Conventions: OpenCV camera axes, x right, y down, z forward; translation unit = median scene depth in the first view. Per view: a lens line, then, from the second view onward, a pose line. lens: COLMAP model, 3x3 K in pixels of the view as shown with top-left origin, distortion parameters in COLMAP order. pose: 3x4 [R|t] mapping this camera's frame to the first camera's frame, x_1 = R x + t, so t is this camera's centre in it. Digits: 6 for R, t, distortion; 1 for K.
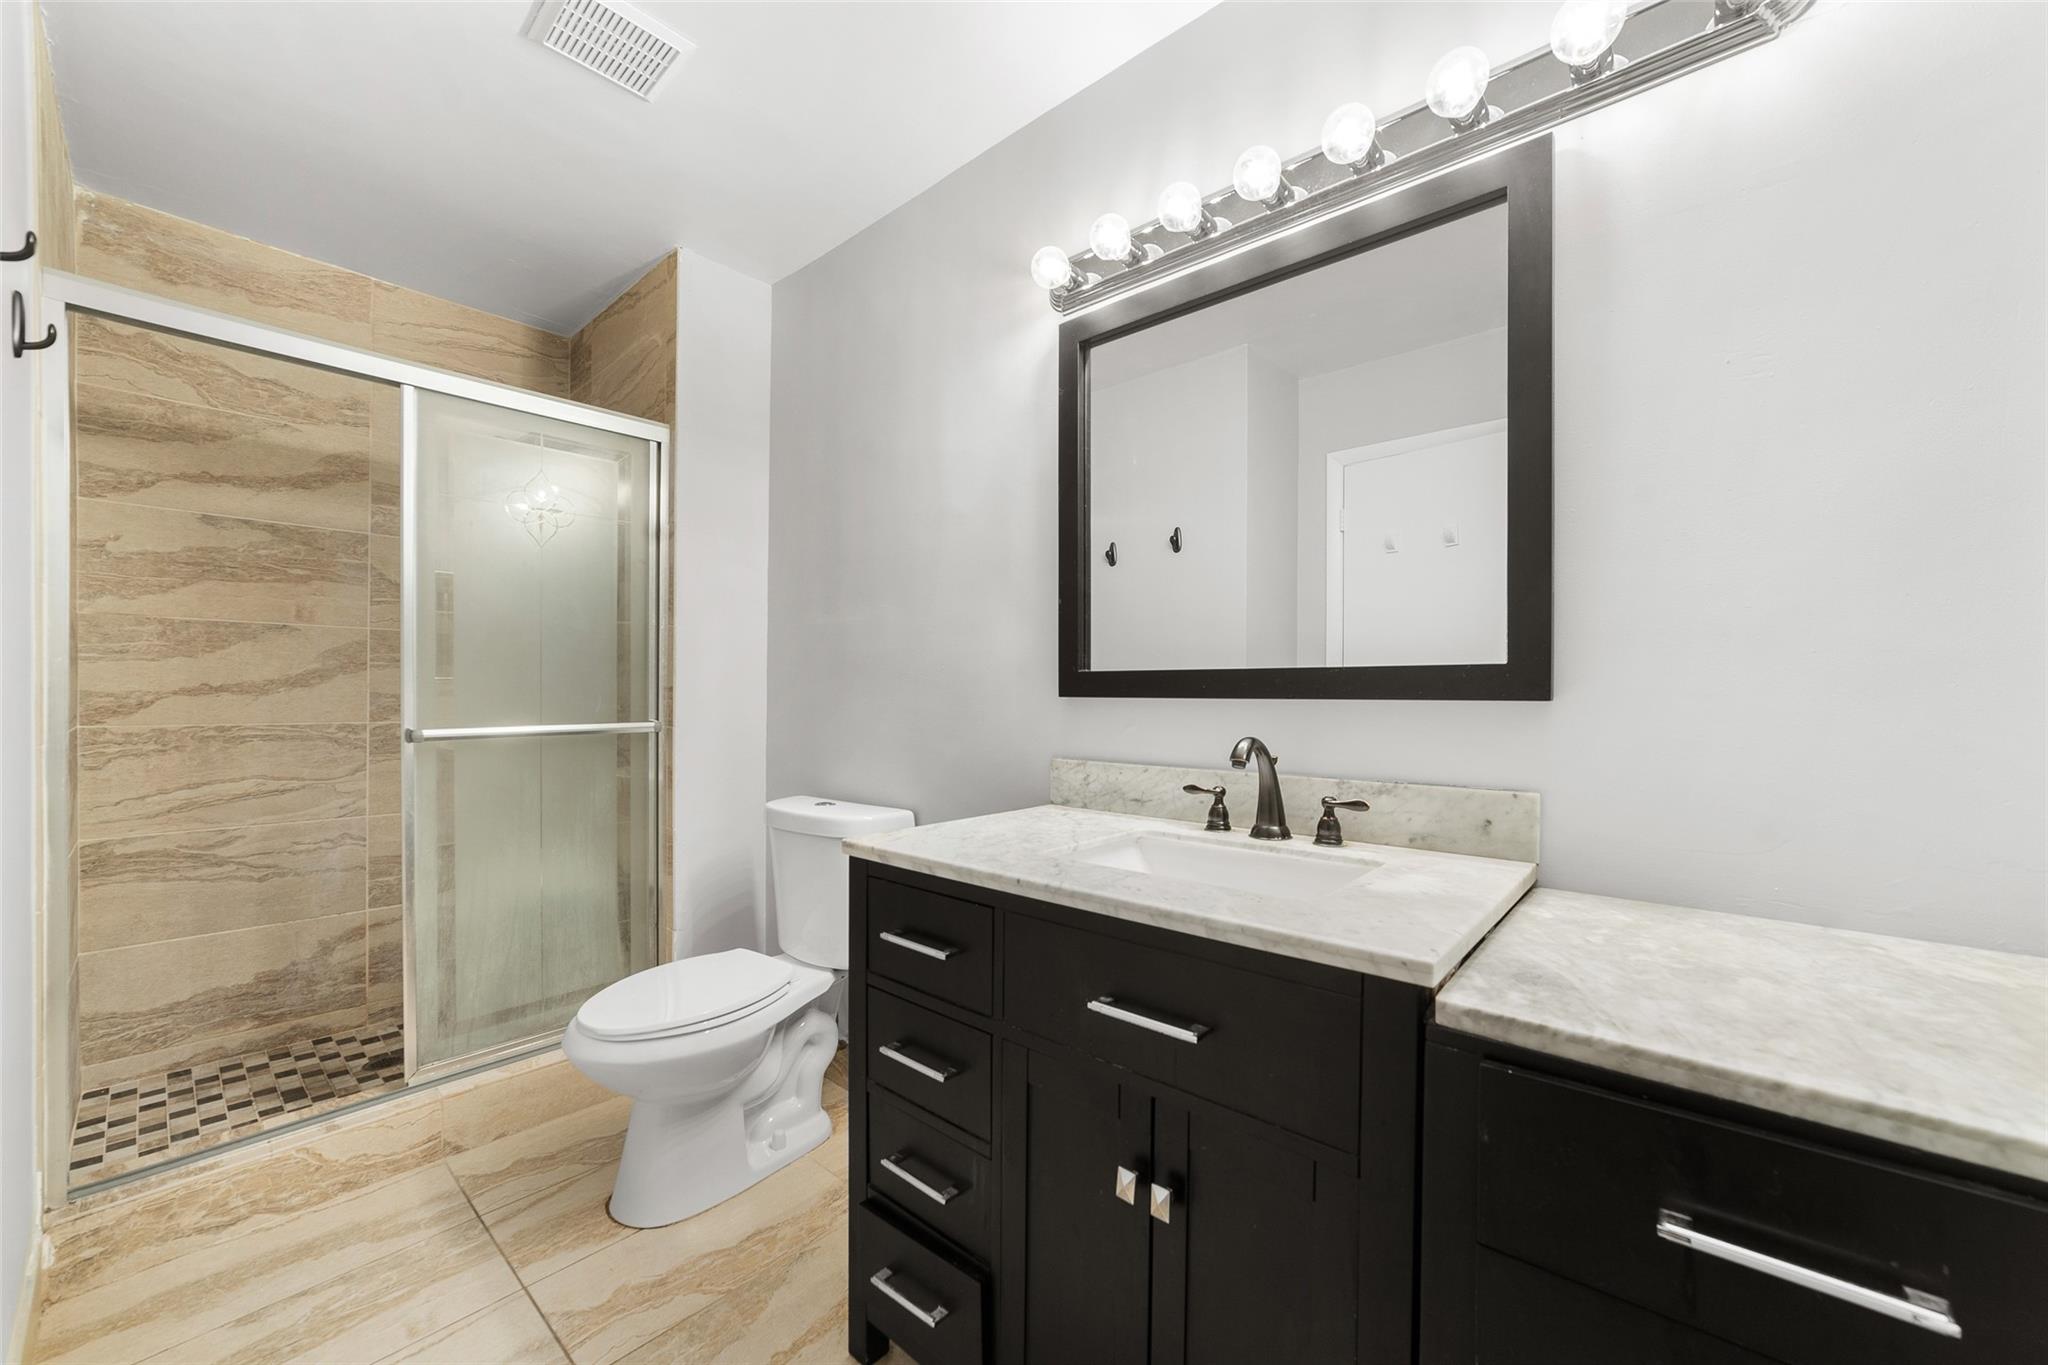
lens RADIAL K [[788.1, 0, 1009.1], [0, 788.1, 697.4], [0, 0, 1]] dist [-0.000368, 0.000074]
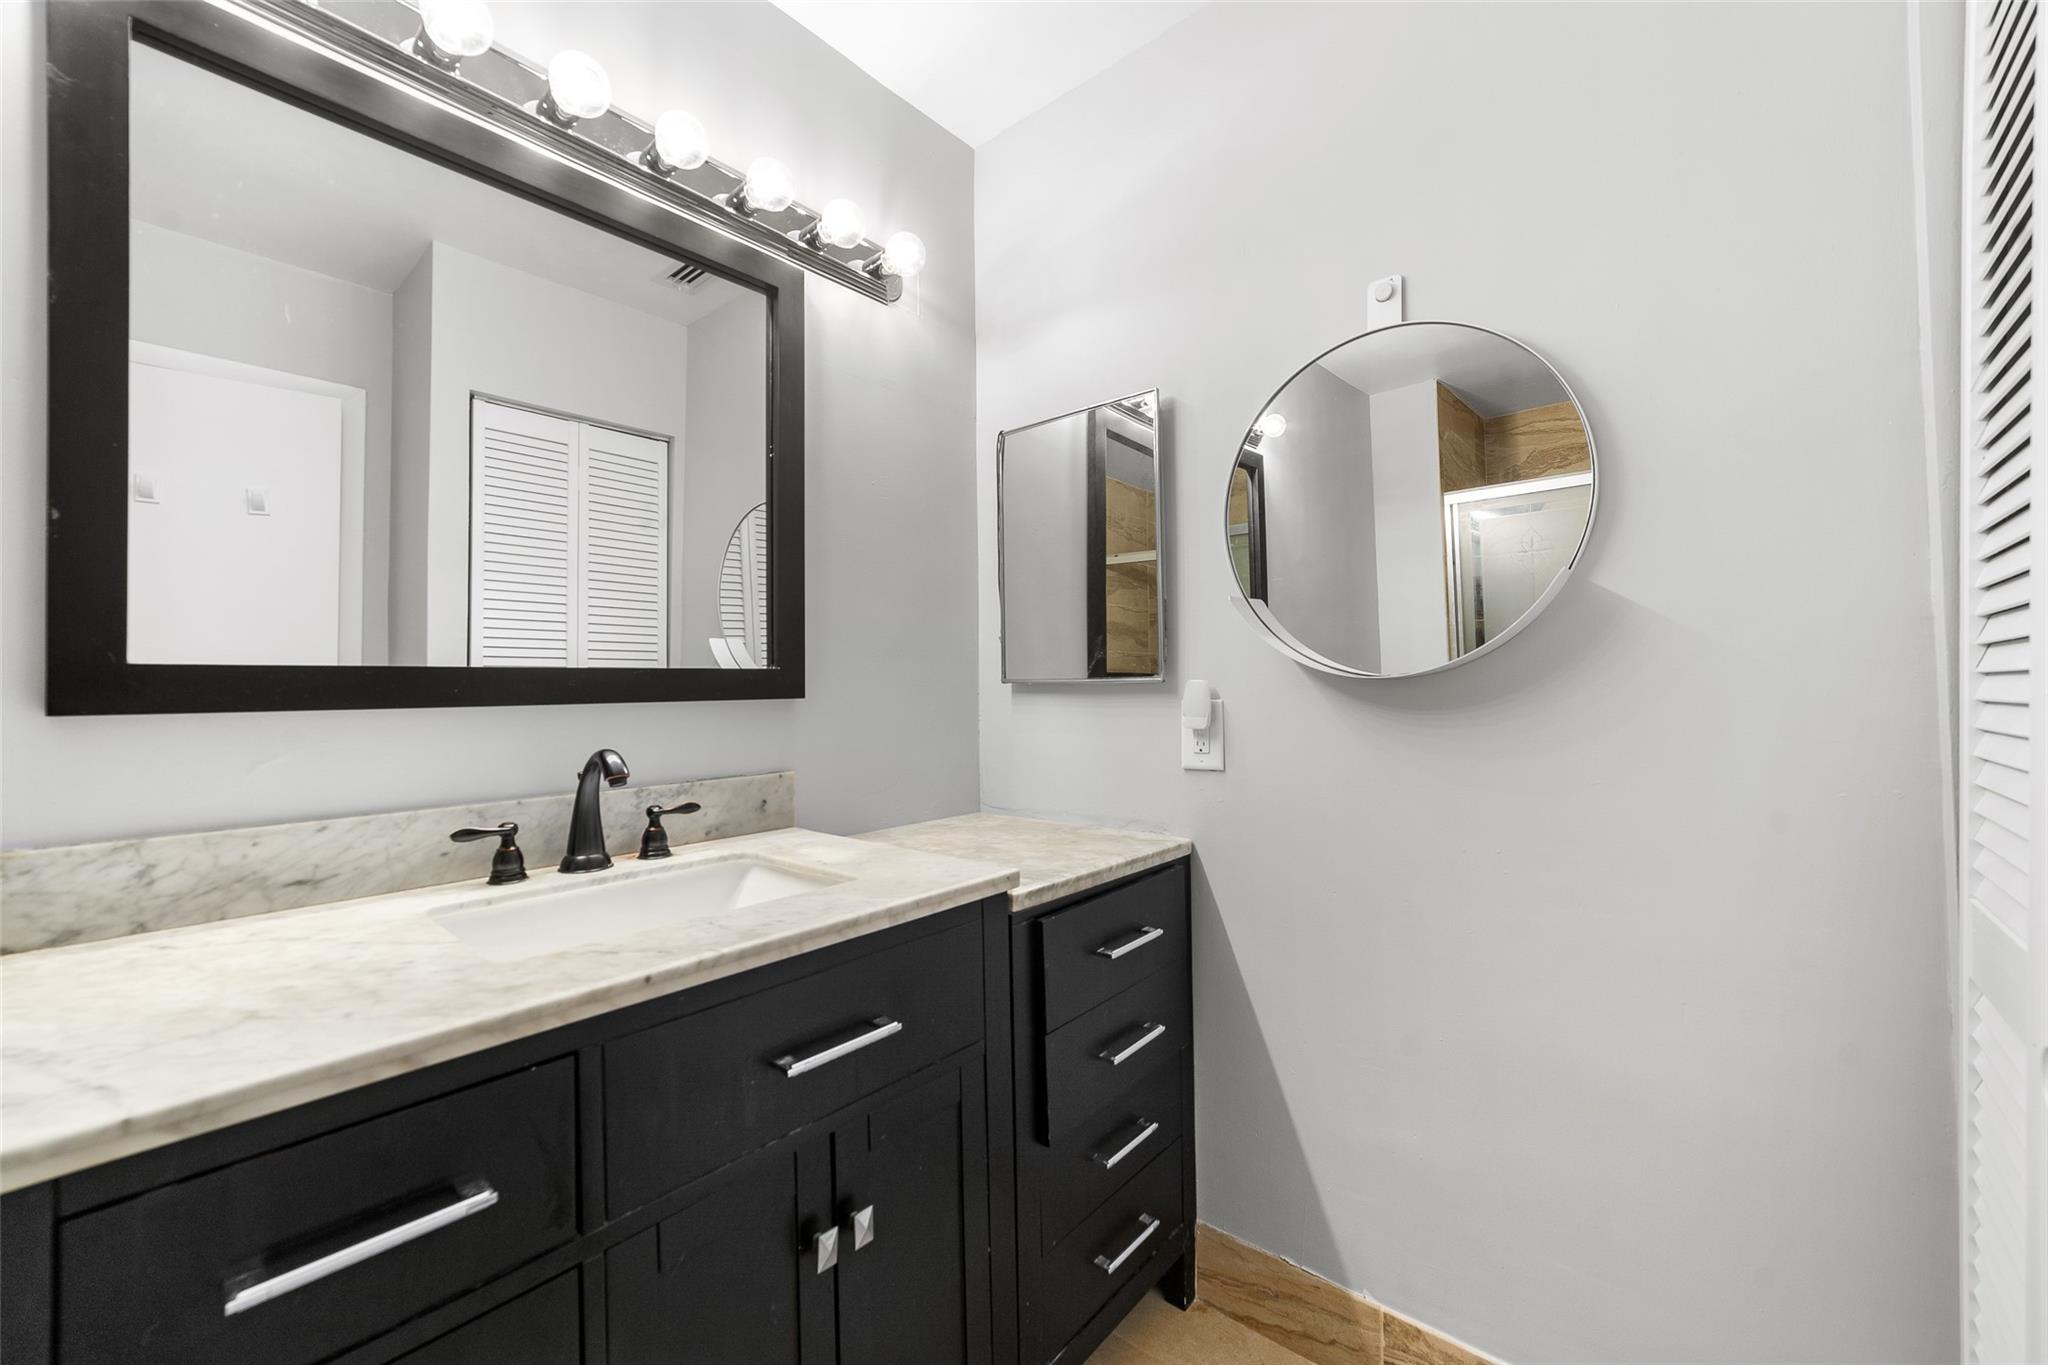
lens RADIAL K [[809.3, 0, 1017.2], [0, 809.3, 673.4], [0, 0, 1]] dist [-0.000478, 0.000006]
pose [[-0.015103, 0.017224, 0.999738, -0.575772], [0.022821, 0.999597, -0.016877, -0.005522], [-0.999625, 0.022560, -0.015490, 0.585765]]
